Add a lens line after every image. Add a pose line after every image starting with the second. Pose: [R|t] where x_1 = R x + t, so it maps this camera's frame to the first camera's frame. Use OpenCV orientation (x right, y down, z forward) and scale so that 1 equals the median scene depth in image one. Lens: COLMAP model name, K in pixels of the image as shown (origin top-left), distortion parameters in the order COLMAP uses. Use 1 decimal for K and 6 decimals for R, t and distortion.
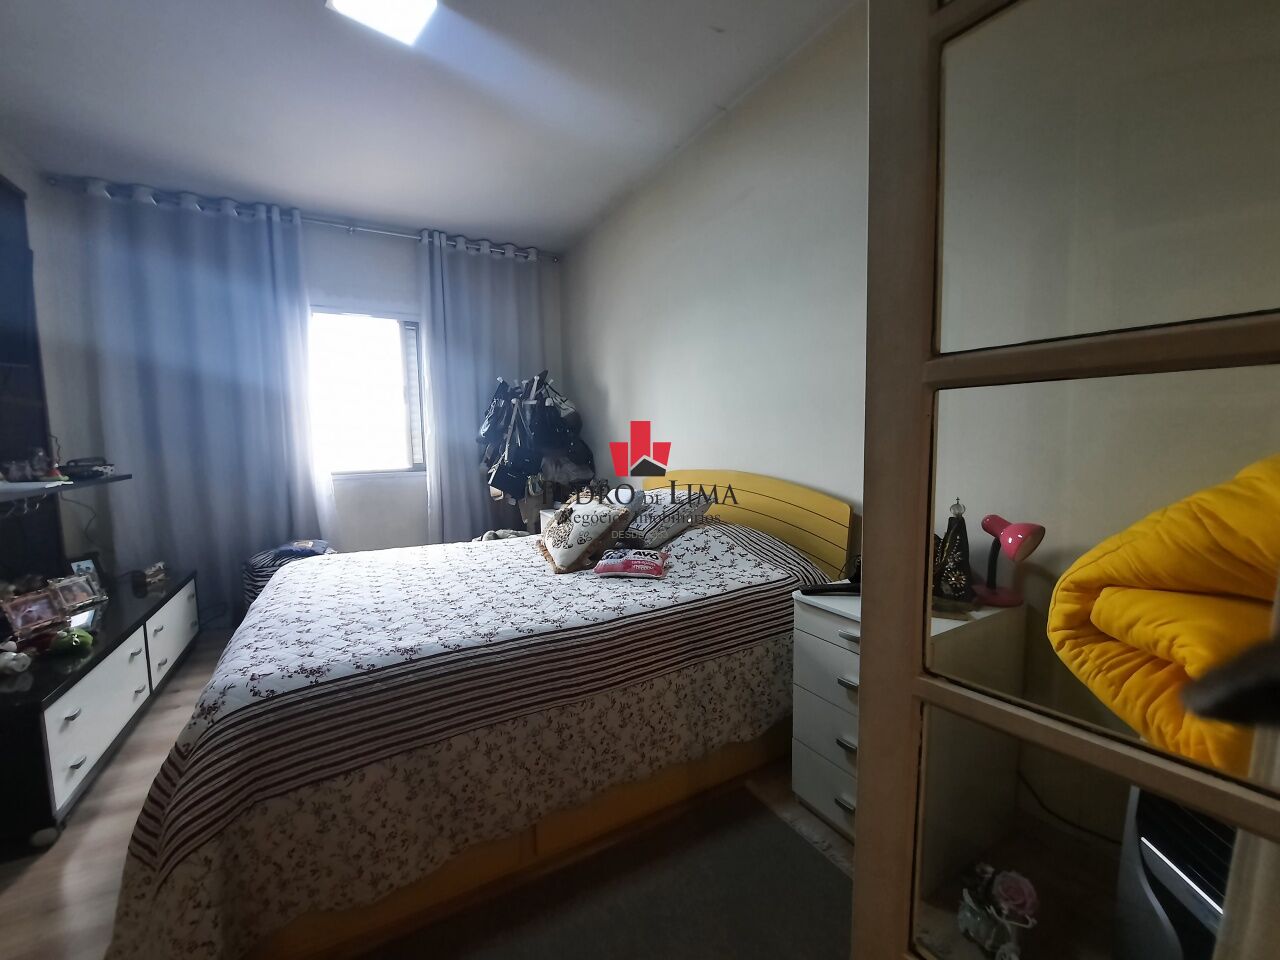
lens RADIAL K [[507.0, 0, 639.6], [0, 507.0, 481.6], [0, 0, 1]] dist [-0.011184, -0.001024]
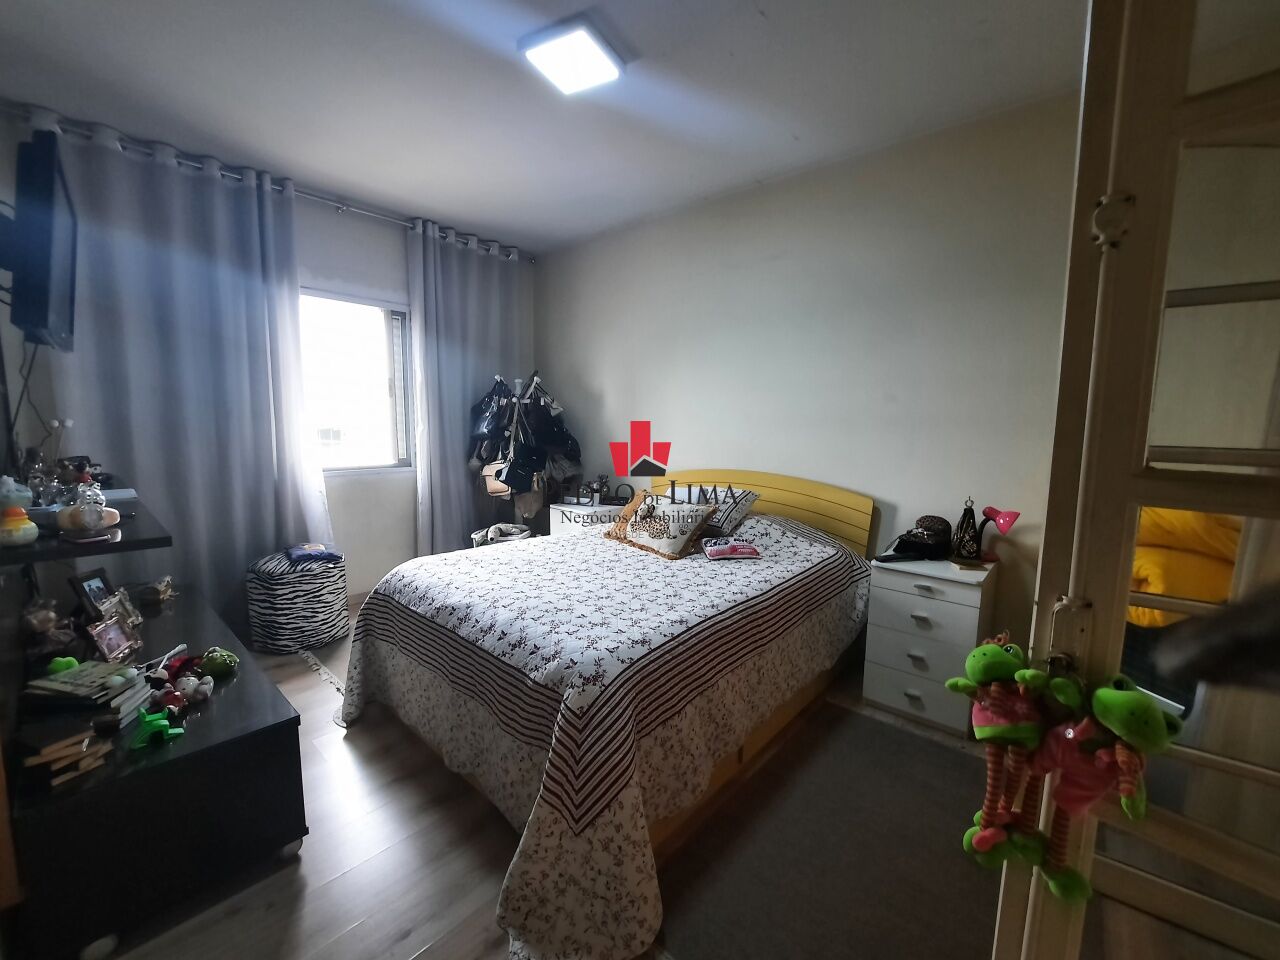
lens RADIAL K [[507.0, 0, 645.0], [0, 507.0, 477.7], [0, 0, 1]] dist [-0.011184, -0.001024]
pose [[0.944211, -0.005069, 0.329301, -0.598189], [-0.002378, 0.999750, 0.022210, -0.041430], [-0.329332, -0.021754, 0.943964, -0.123469]]
